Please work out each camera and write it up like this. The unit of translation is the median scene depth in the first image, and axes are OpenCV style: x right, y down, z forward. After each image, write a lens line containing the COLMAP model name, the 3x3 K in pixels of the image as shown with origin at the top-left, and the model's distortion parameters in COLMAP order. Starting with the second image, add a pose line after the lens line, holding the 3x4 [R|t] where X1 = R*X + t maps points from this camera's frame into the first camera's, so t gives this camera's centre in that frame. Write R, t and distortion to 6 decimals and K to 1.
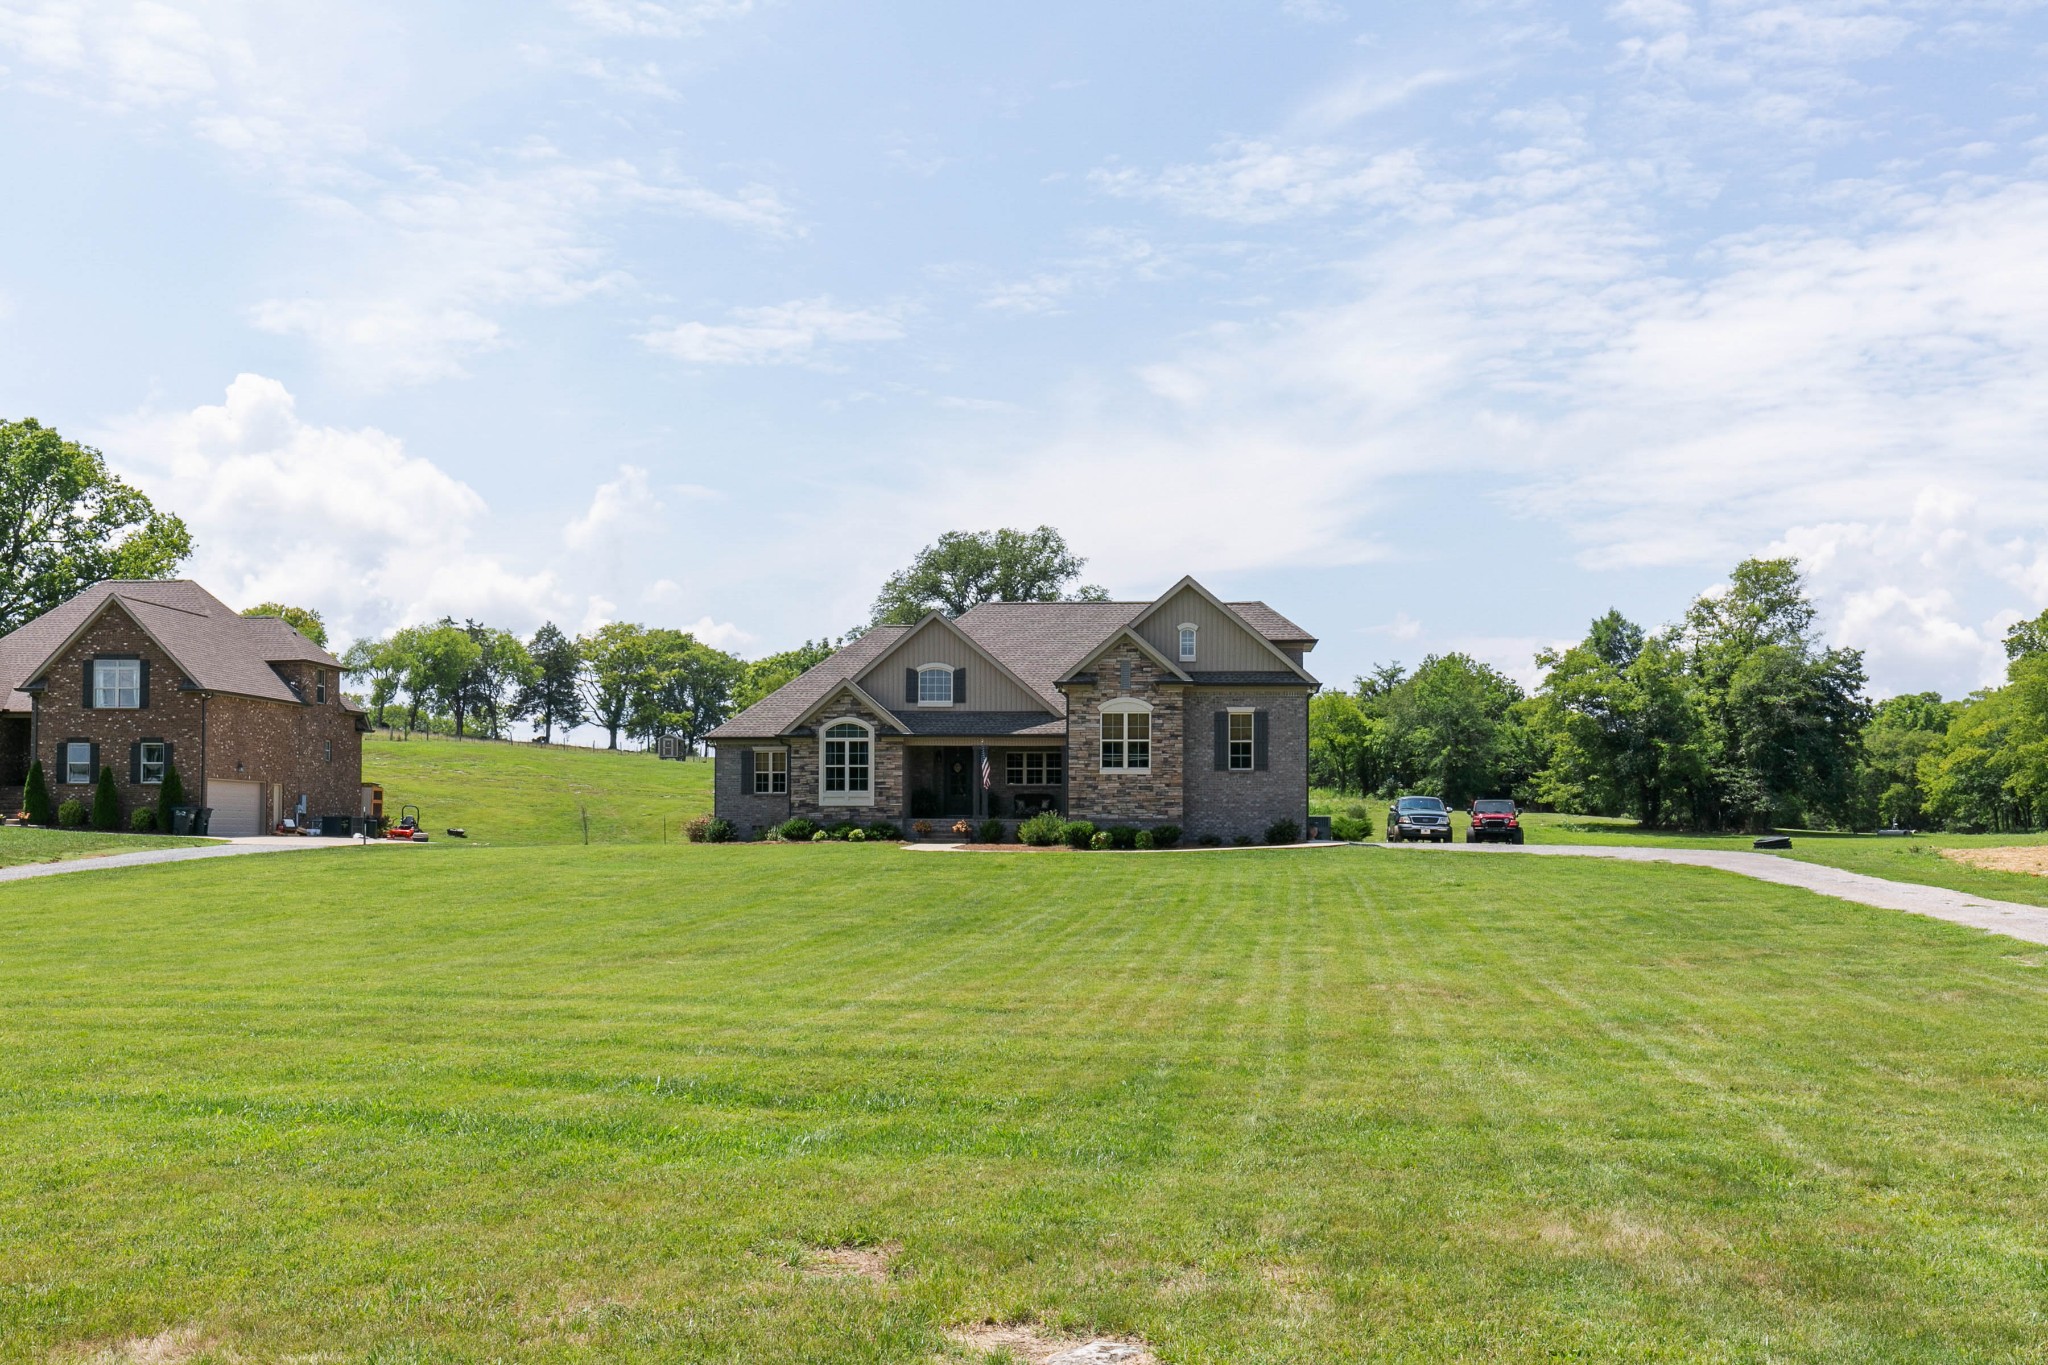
lens RADIAL K [[1918.8, 0, 1025.4], [0, 1918.8, 794.9], [0, 0, 1]] dist [0.001270, -0.002786]
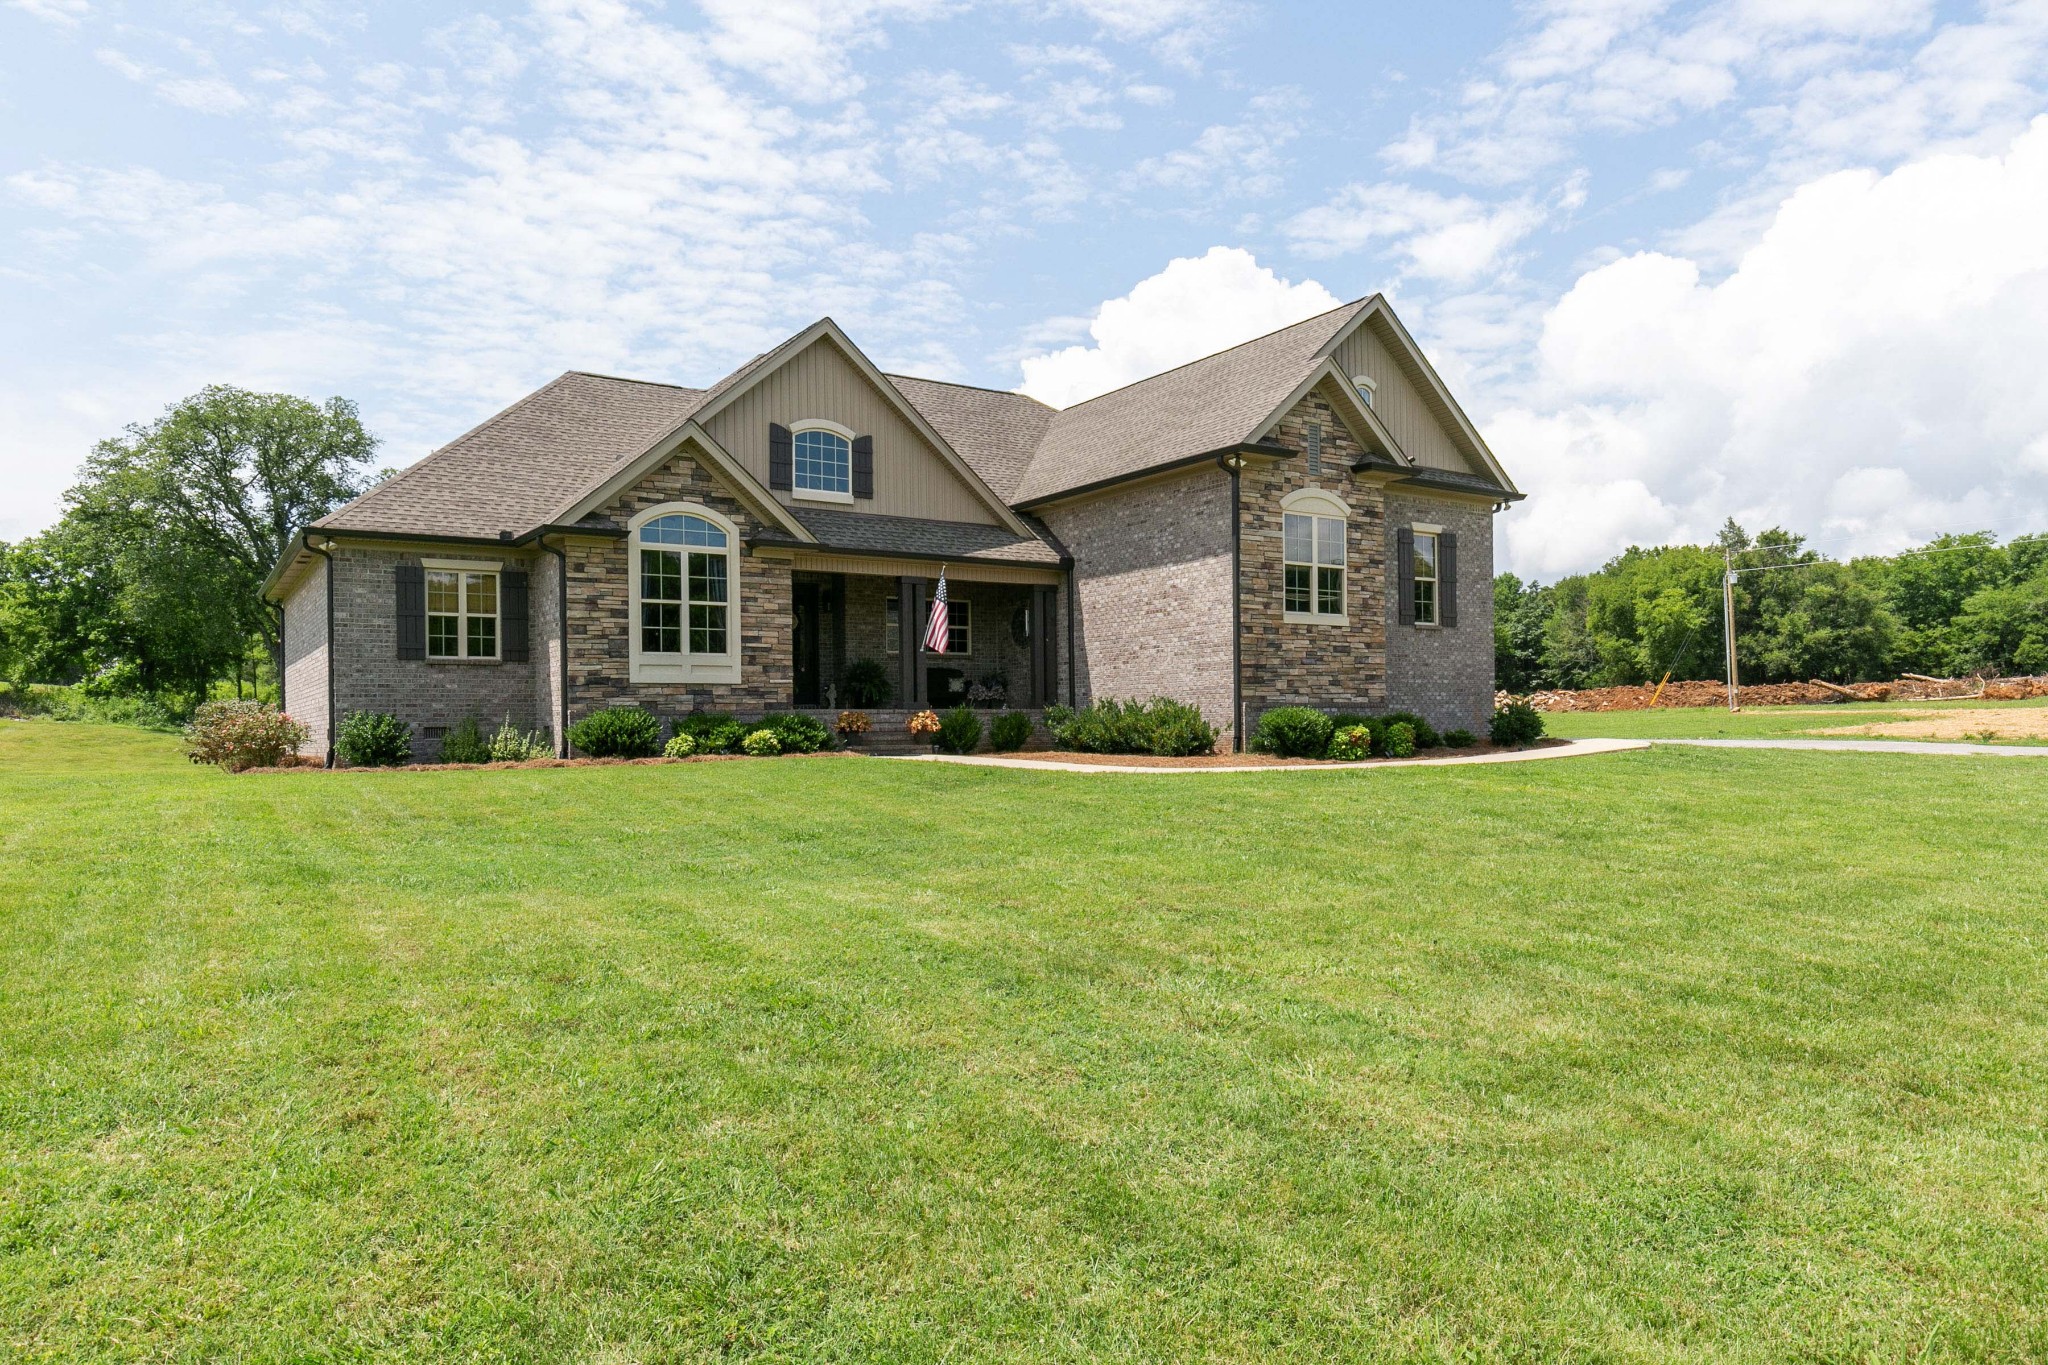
lens RADIAL K [[1290.8, 0, 1018.0], [0, 1290.8, 724.2], [0, 0, 1]] dist [0.006151, 0.001177]
pose [[0.790056, -0.011124, 0.612933, -0.228520], [0.003597, 0.999902, 0.013512, 0.011961], [-0.613024, -0.008470, 0.790019, 0.686225]]
